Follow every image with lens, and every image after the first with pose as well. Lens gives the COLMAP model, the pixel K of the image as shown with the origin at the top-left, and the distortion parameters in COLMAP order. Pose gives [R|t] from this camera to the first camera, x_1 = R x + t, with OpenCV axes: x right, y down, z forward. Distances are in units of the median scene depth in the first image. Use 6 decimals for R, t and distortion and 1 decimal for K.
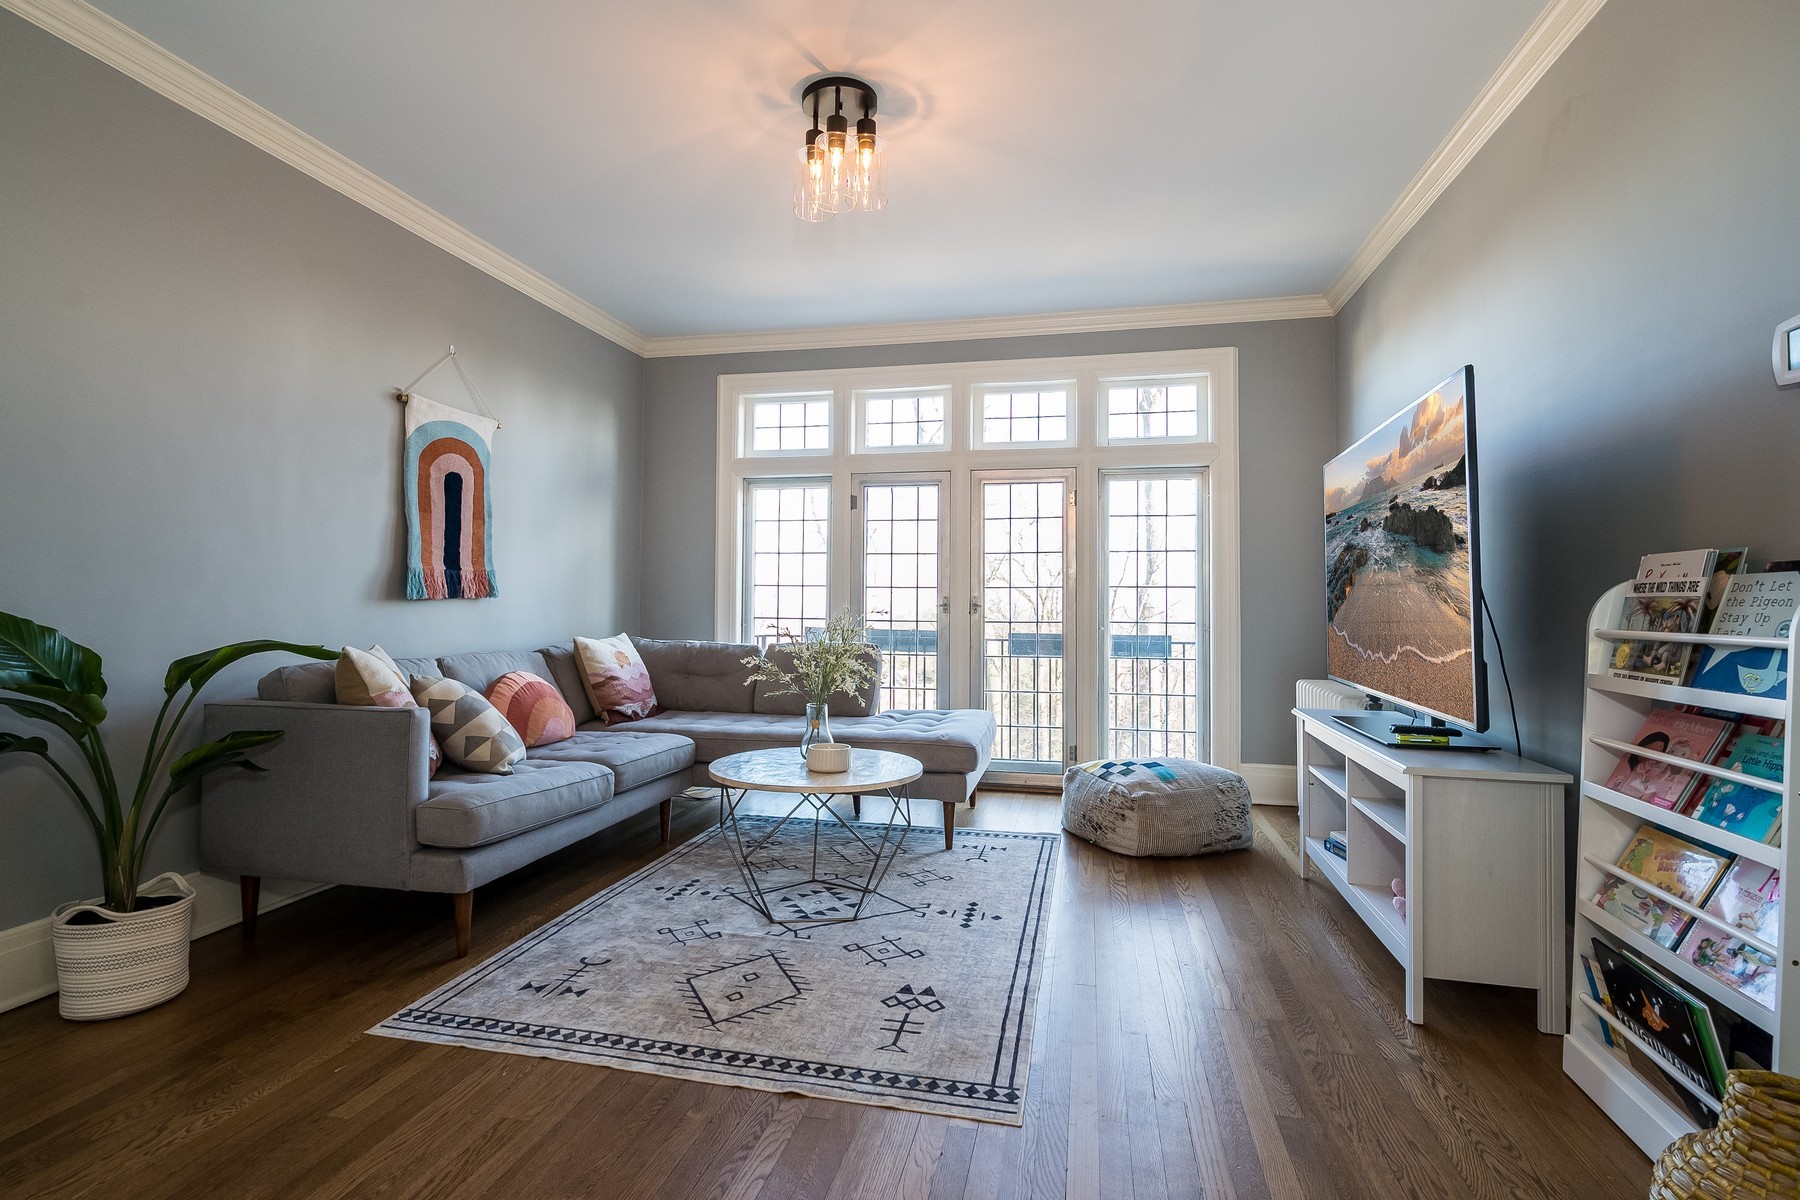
lens RADIAL K [[858.0, 0, 900.0], [0, 858.0, 600.0], [0, 0, 1]] dist [-0.002277, -0.000038]
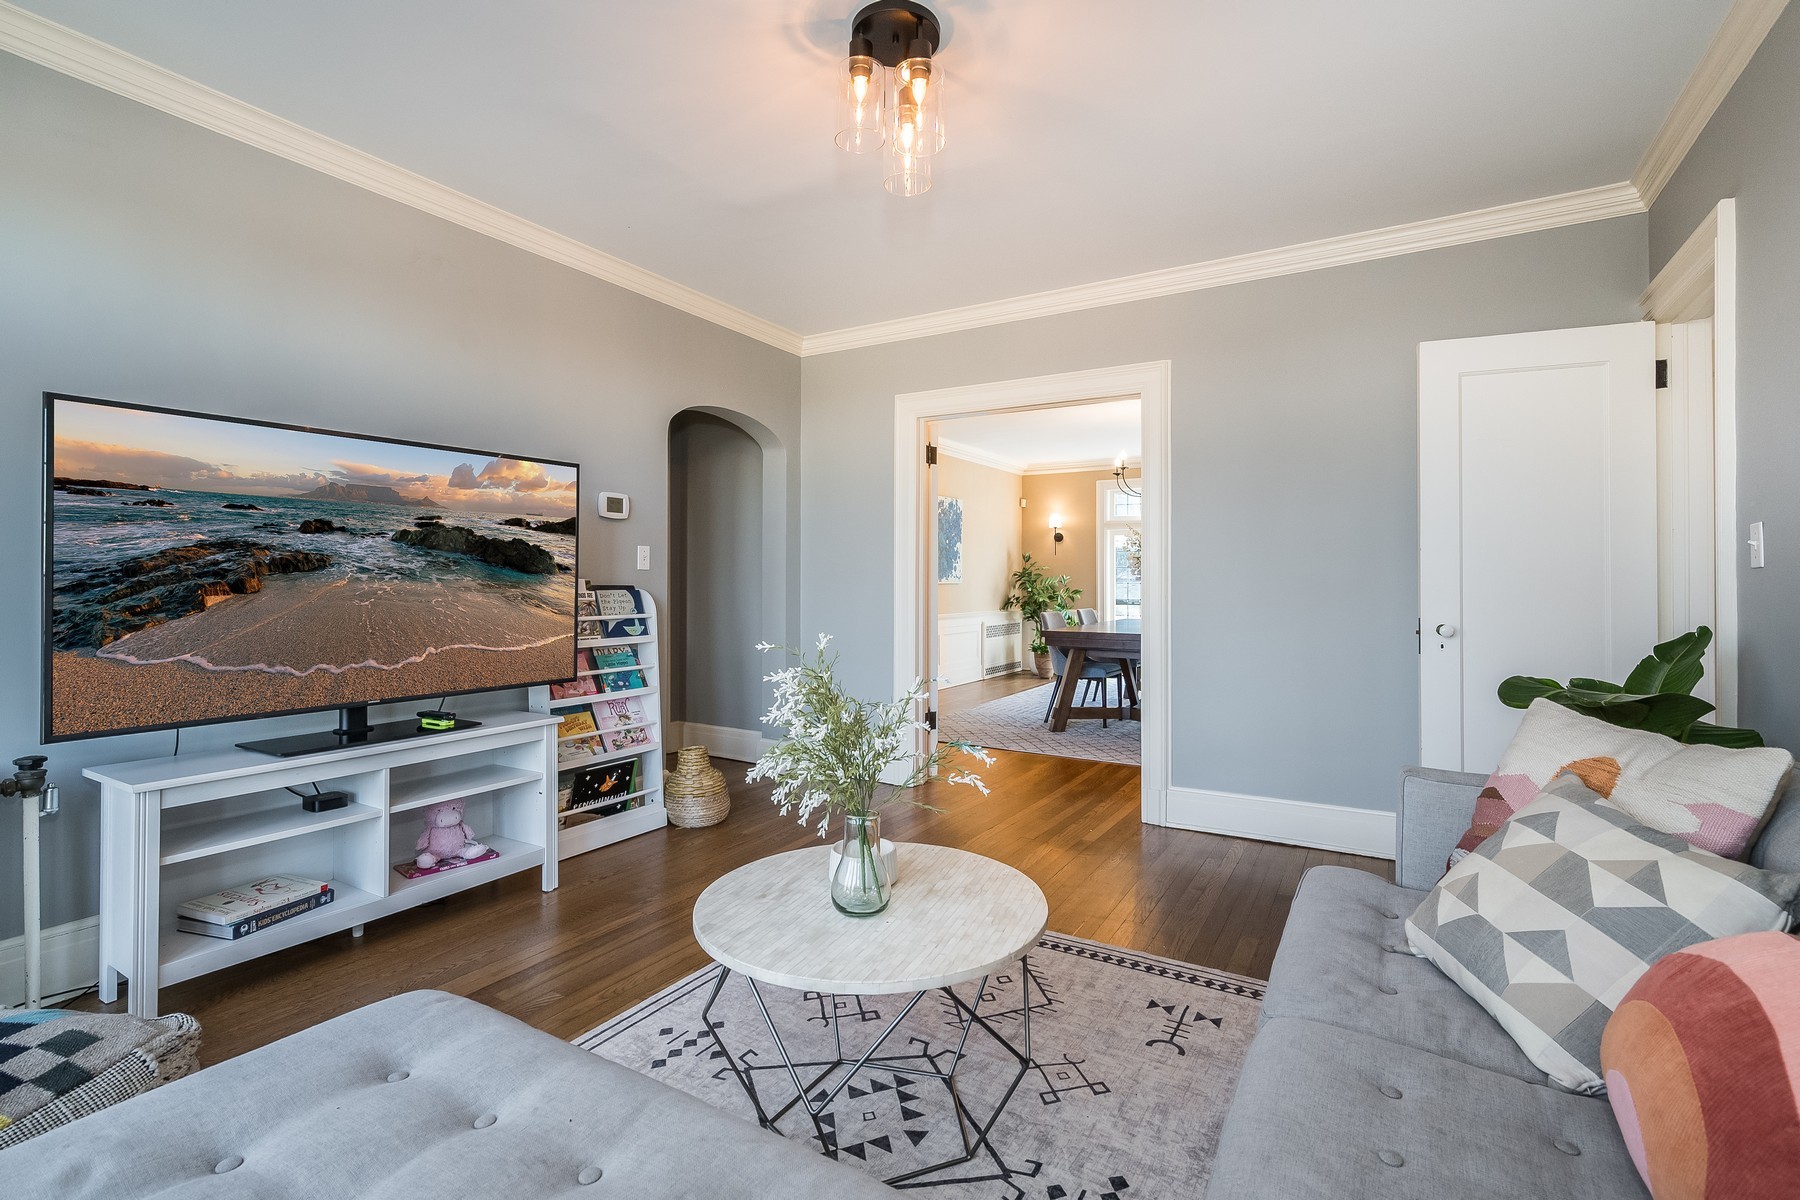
lens RADIAL K [[829.8, 0, 900.0], [0, 829.8, 600.0], [0, 0, 1]] dist [0.000265, -0.000013]
pose [[-0.947974, -0.018337, 0.317819, -0.345773], [-0.012066, 0.999692, 0.021690, -0.038343], [-0.318119, 0.016727, -0.947903, 1.787360]]
